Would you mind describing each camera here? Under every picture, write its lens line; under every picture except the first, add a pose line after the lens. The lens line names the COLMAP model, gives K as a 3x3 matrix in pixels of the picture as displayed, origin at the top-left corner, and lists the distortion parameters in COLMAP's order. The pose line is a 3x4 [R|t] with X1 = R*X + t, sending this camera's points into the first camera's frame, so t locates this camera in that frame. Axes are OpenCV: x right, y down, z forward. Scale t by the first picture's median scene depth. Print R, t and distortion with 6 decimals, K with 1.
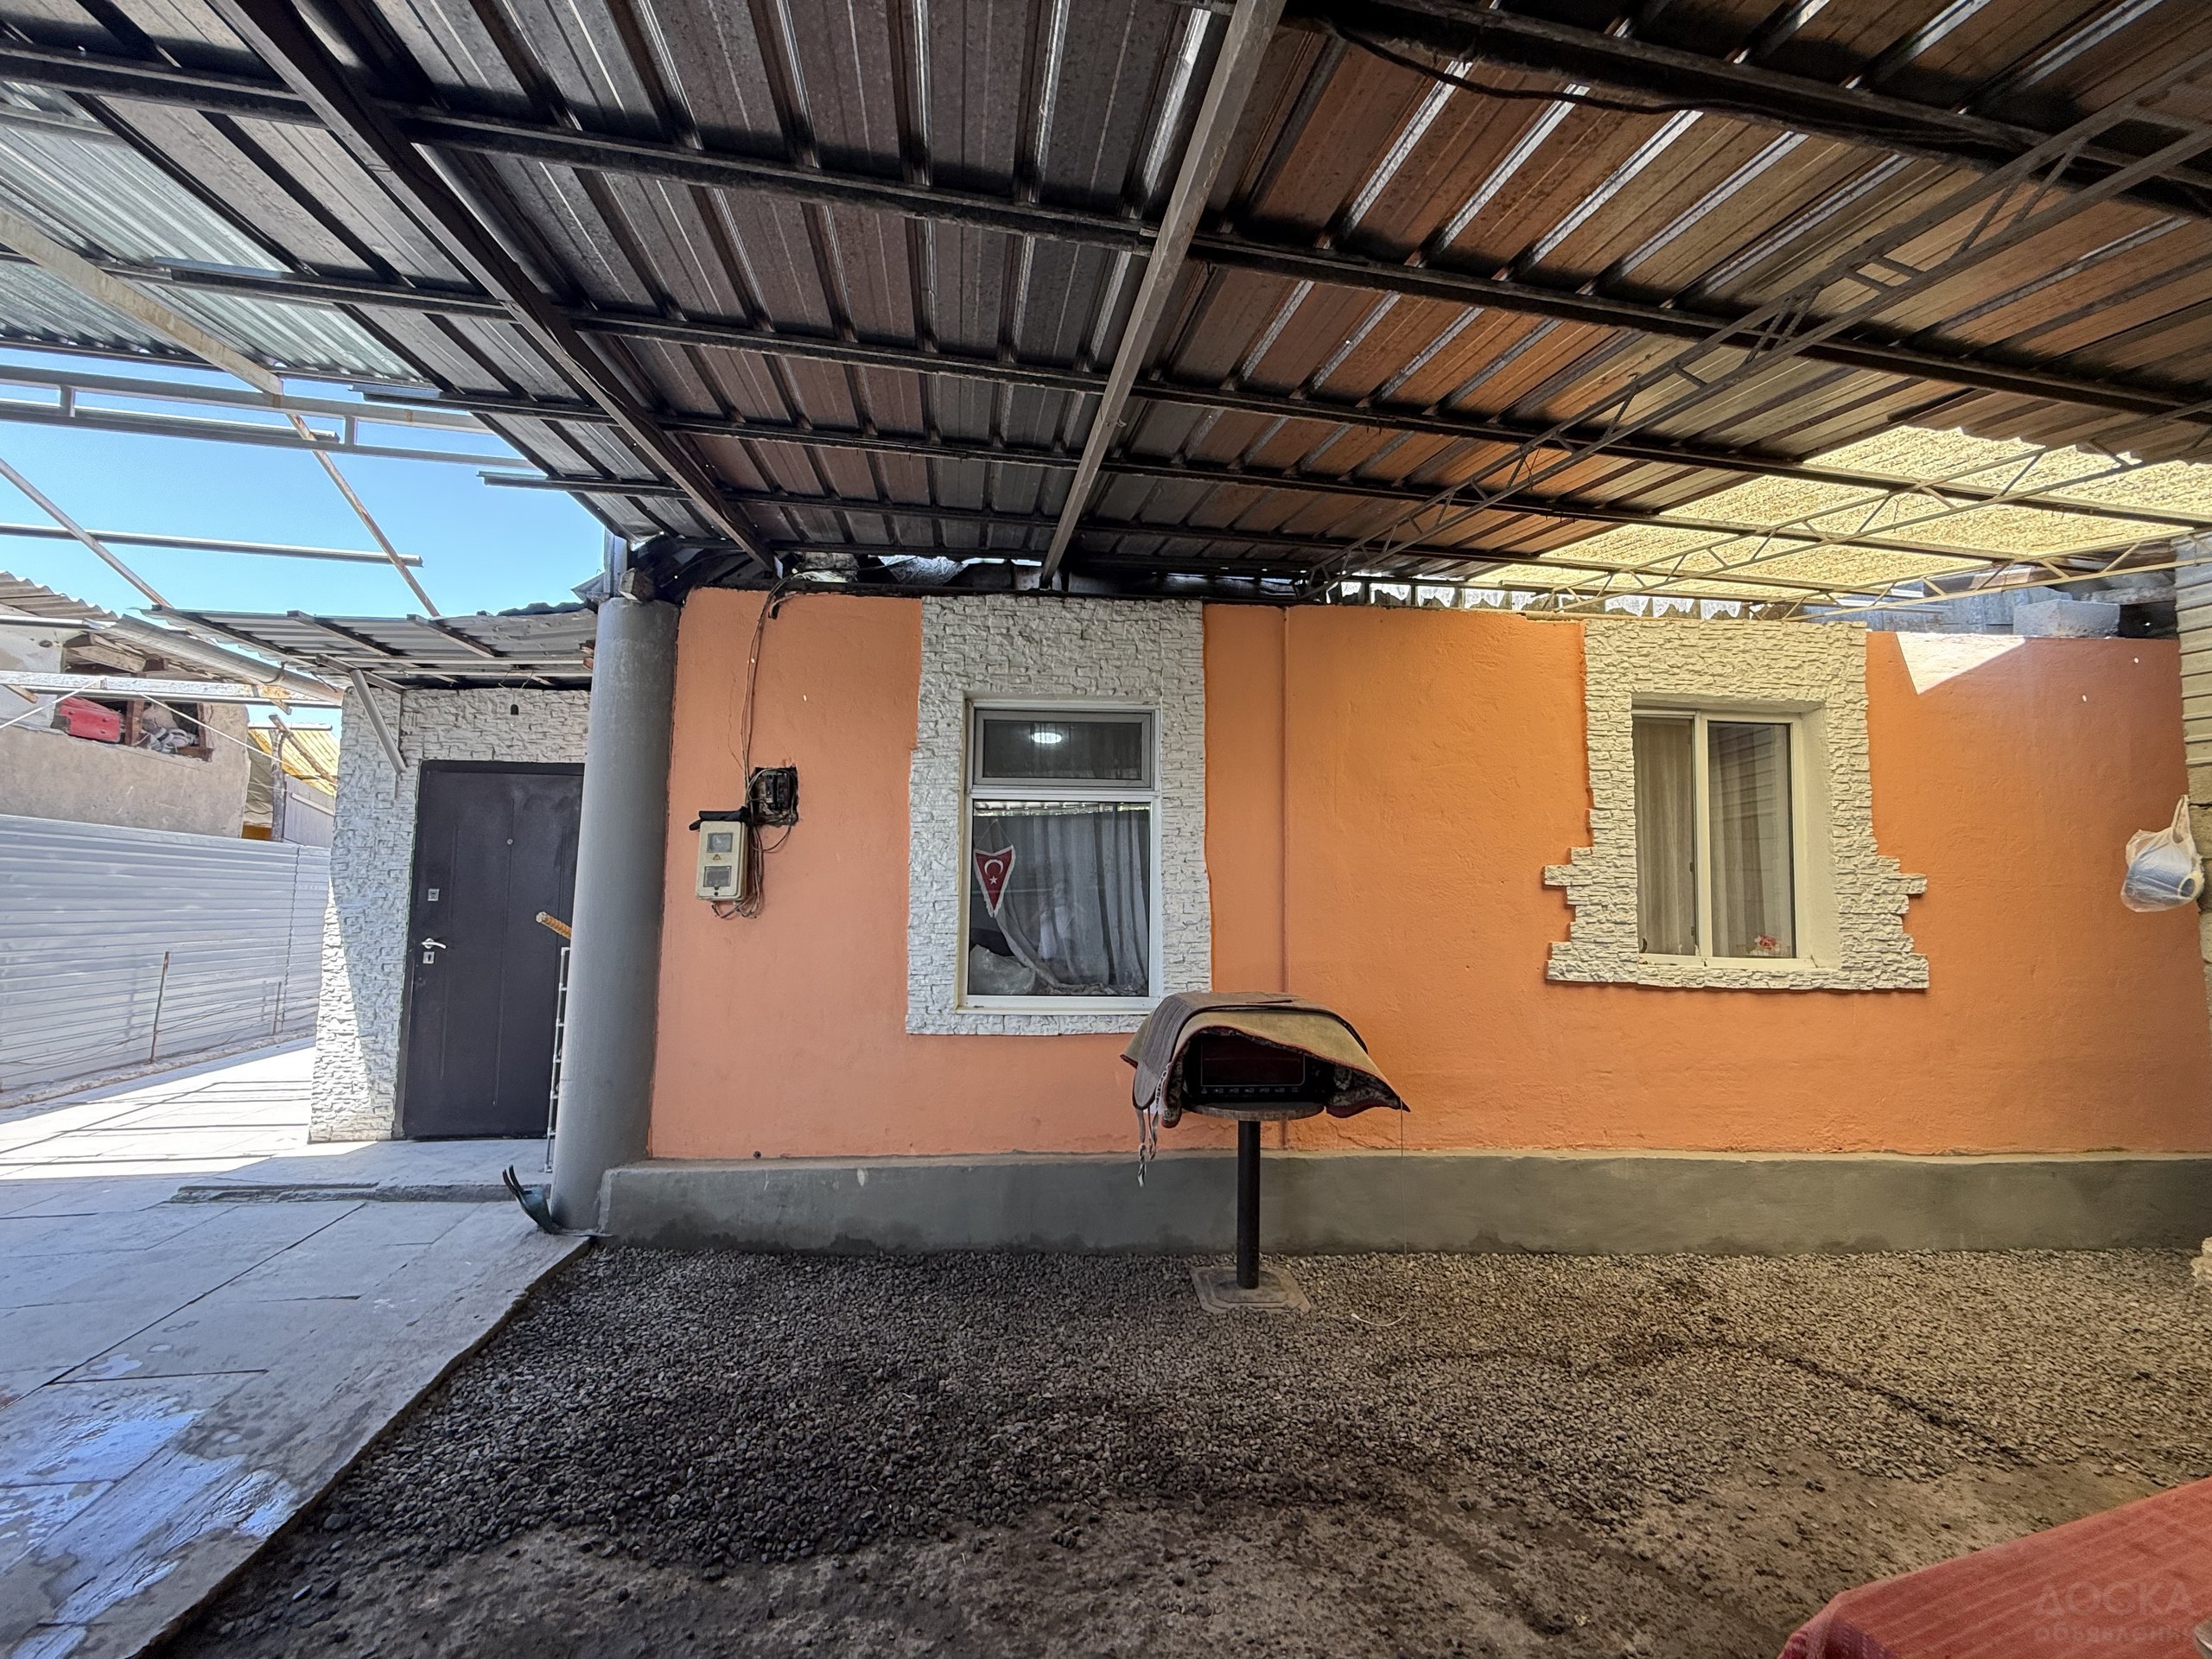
lens RADIAL K [[883.9, 0, 1094.8], [0, 883.9, 824.8], [0, 0, 1]] dist [-0.000585, 0.000735]
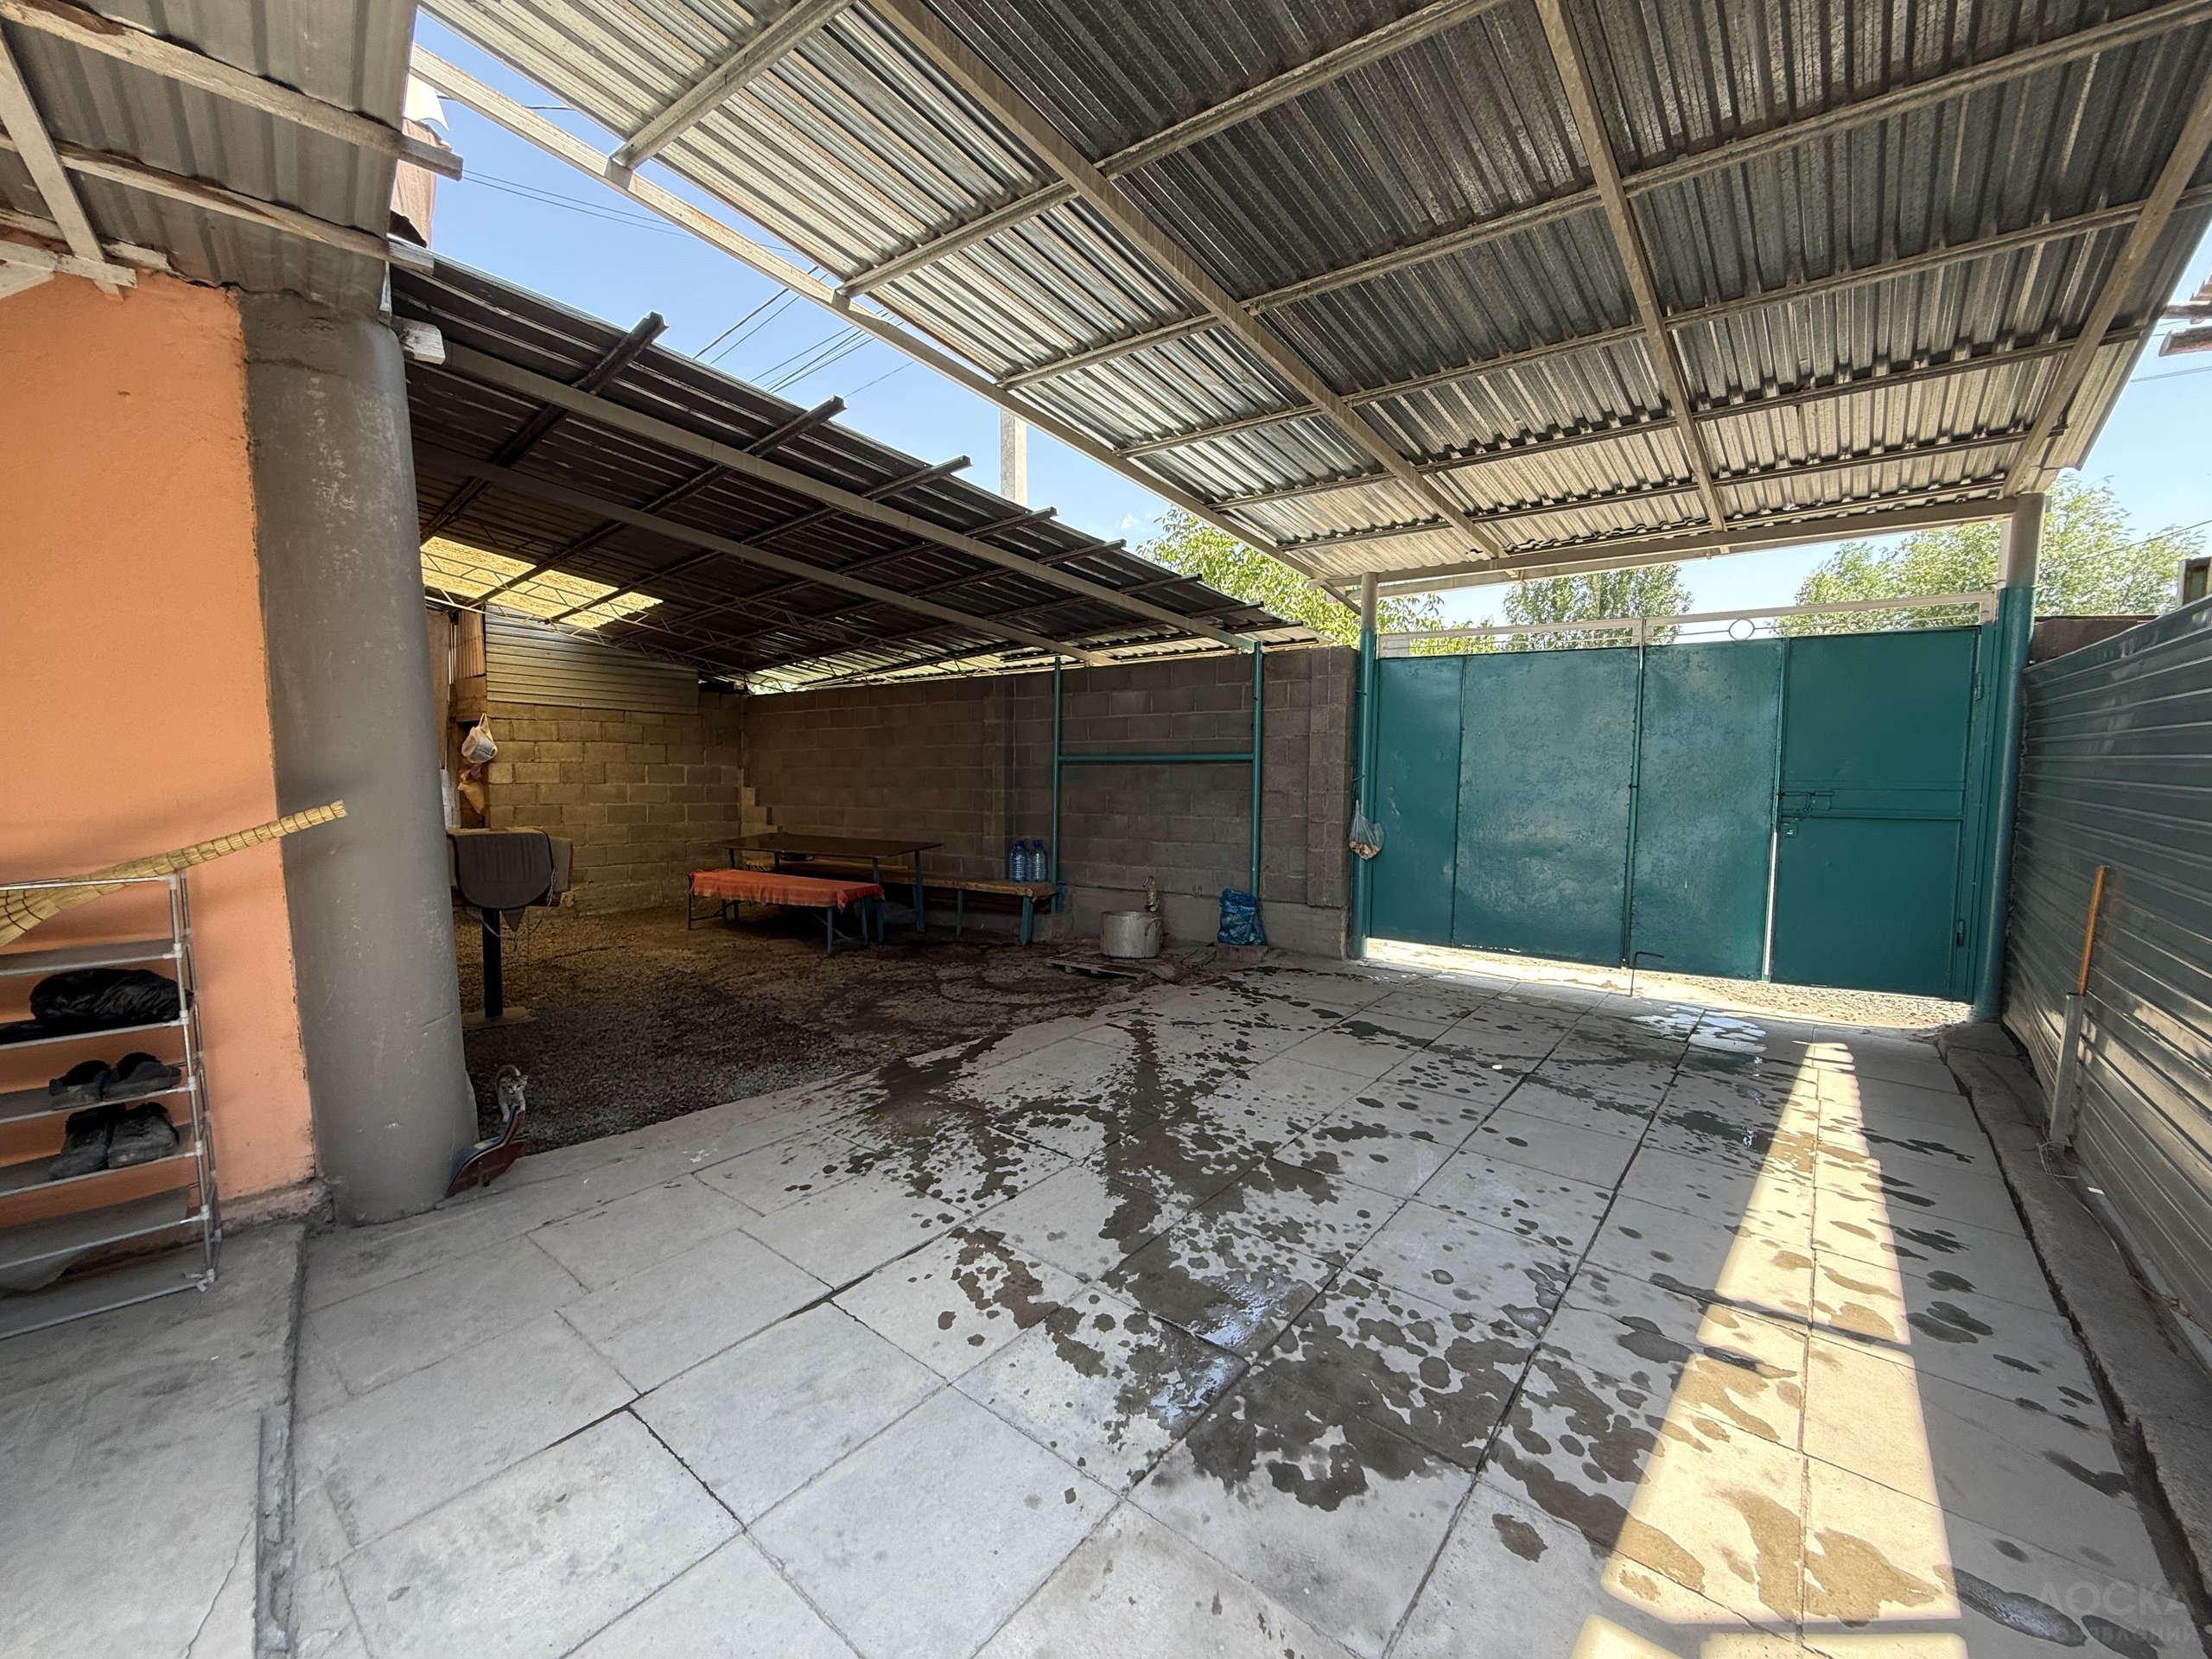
lens RADIAL K [[883.9, 0, 1101.3], [0, 883.9, 828.8], [0, 0, 1]] dist [-0.000585, 0.000735]
pose [[-0.601577, -0.075352, 0.795253, -1.394697], [-0.085151, 0.995918, 0.029952, 0.054138], [-0.794264, -0.049698, -0.605537, 0.936147]]
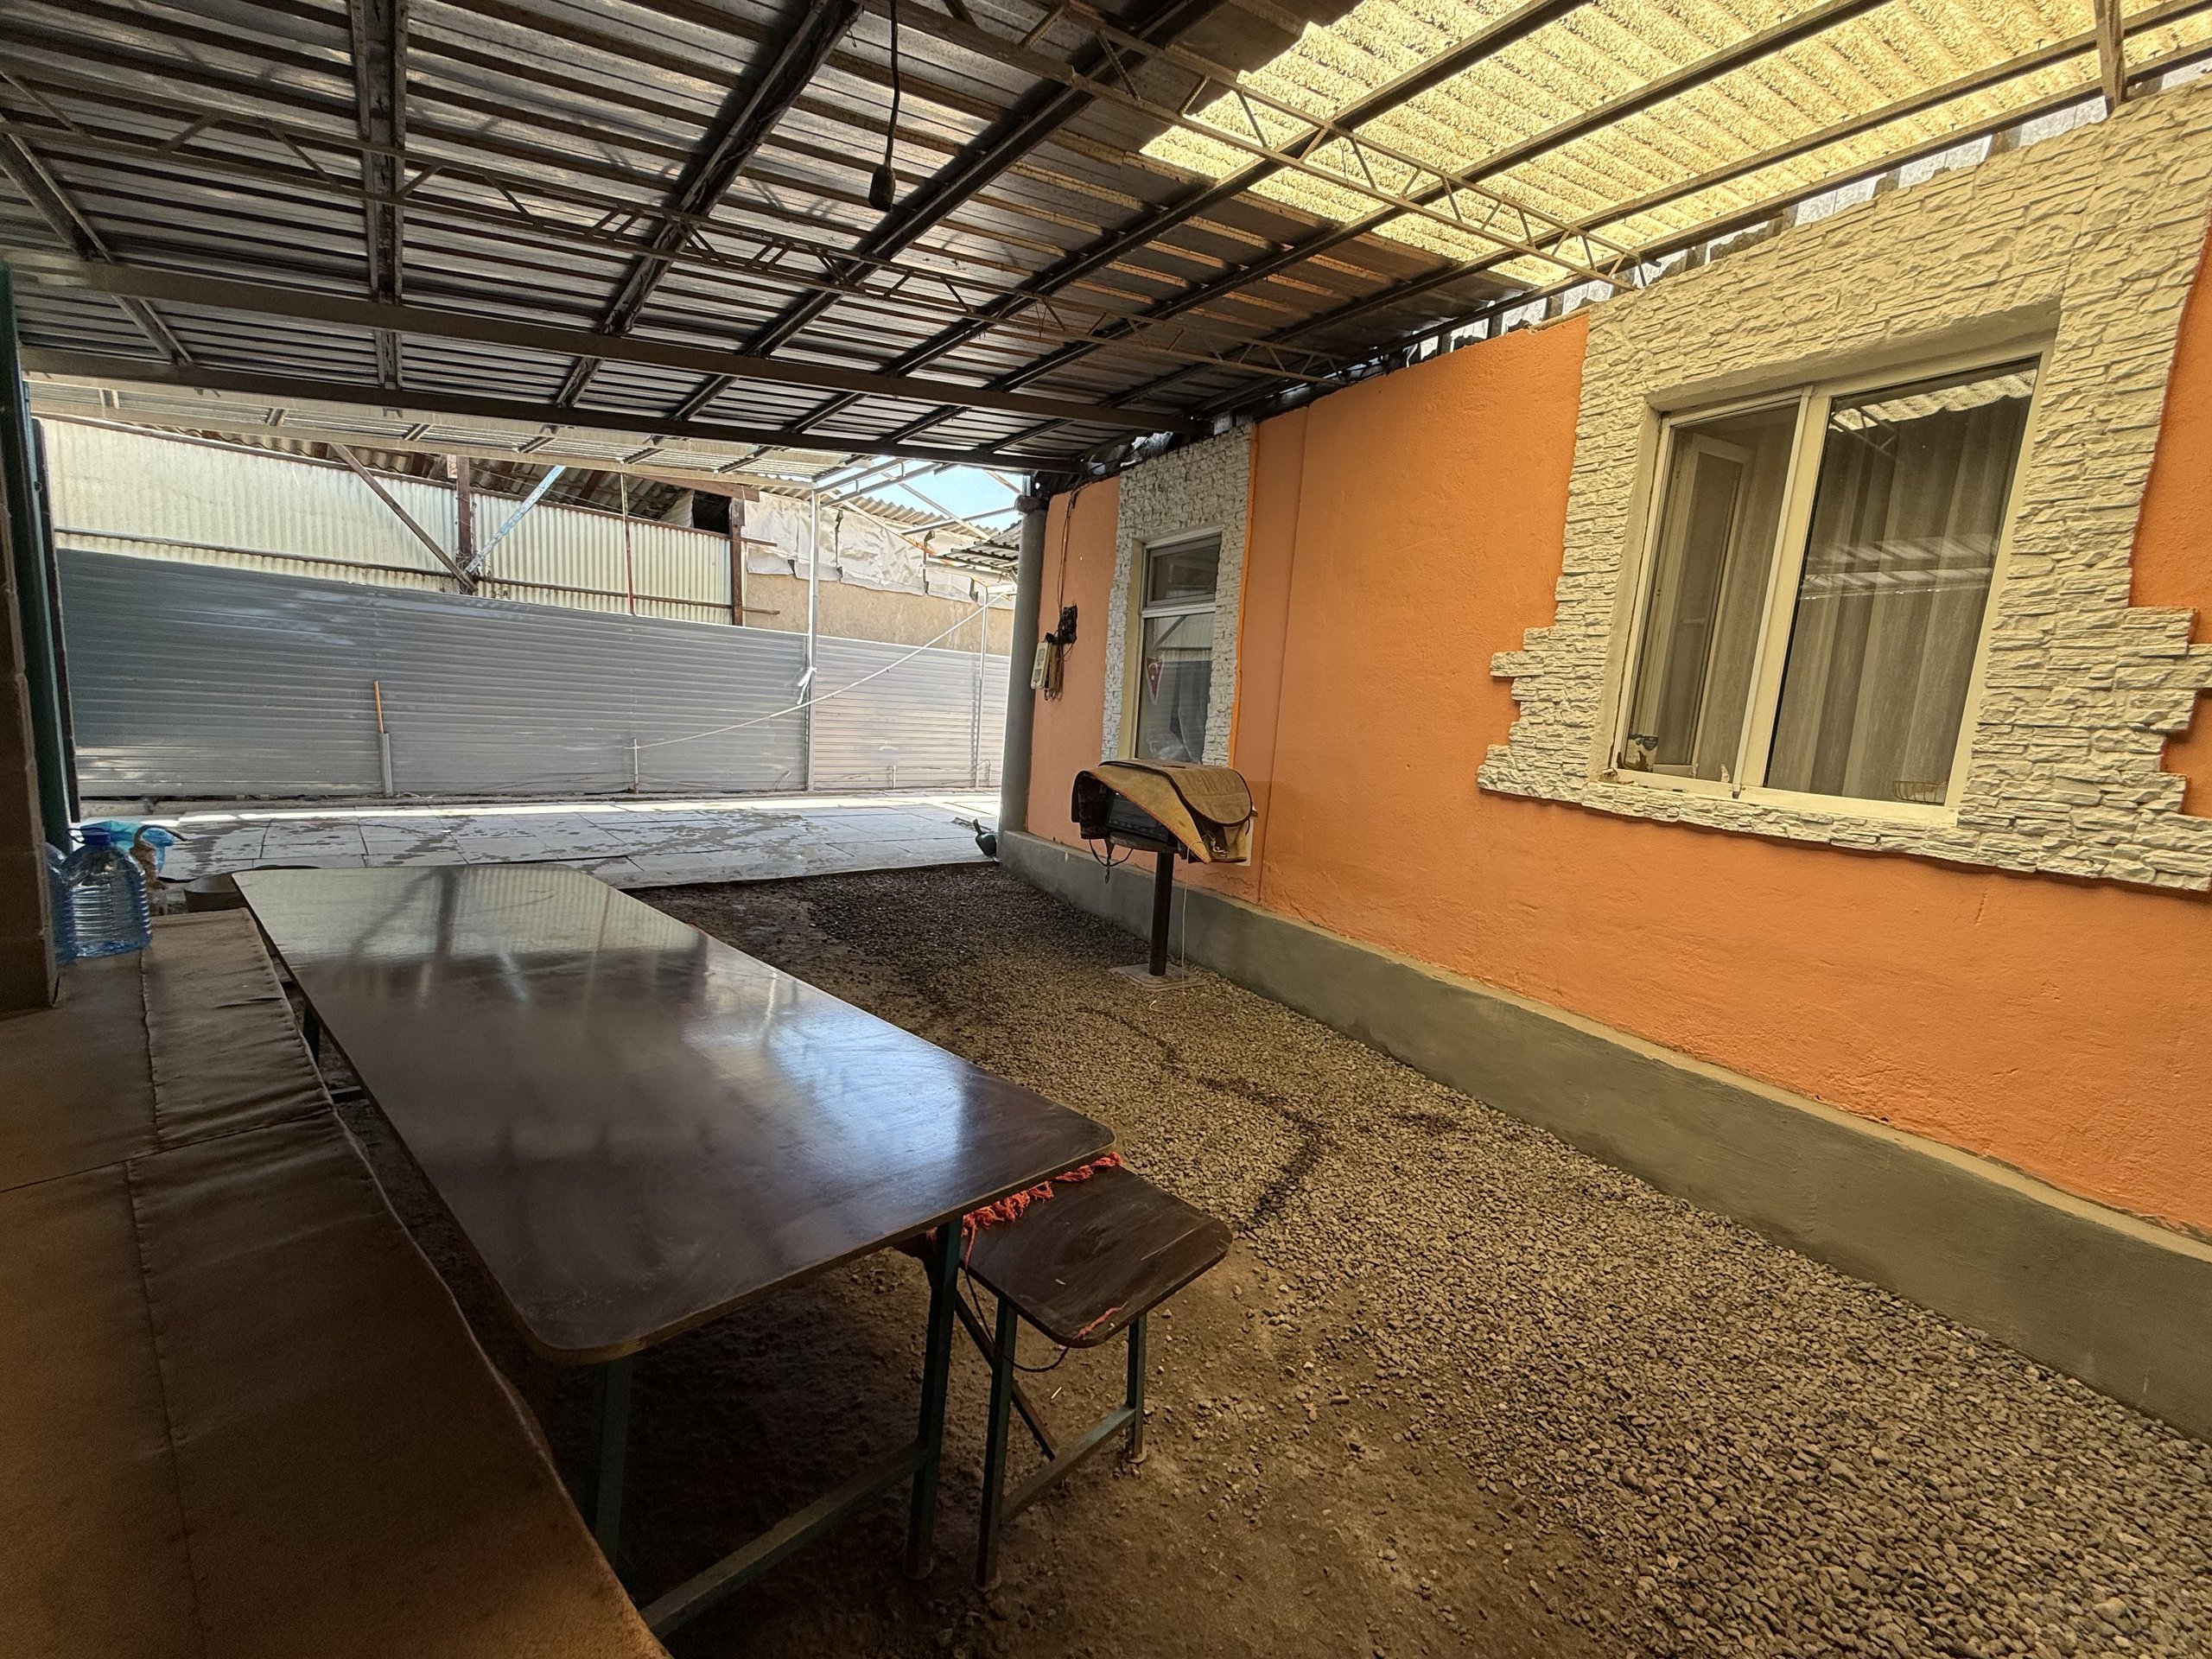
lens RADIAL K [[883.9, 0, 1096.3], [0, 883.9, 831.7], [0, 0, 1]] dist [-0.000585, 0.000735]
pose [[0.465889, 0.141619, -0.873437, 1.079936], [0.019683, 0.985206, 0.170240, 0.062874], [0.884624, -0.096505, 0.456209, 0.272468]]
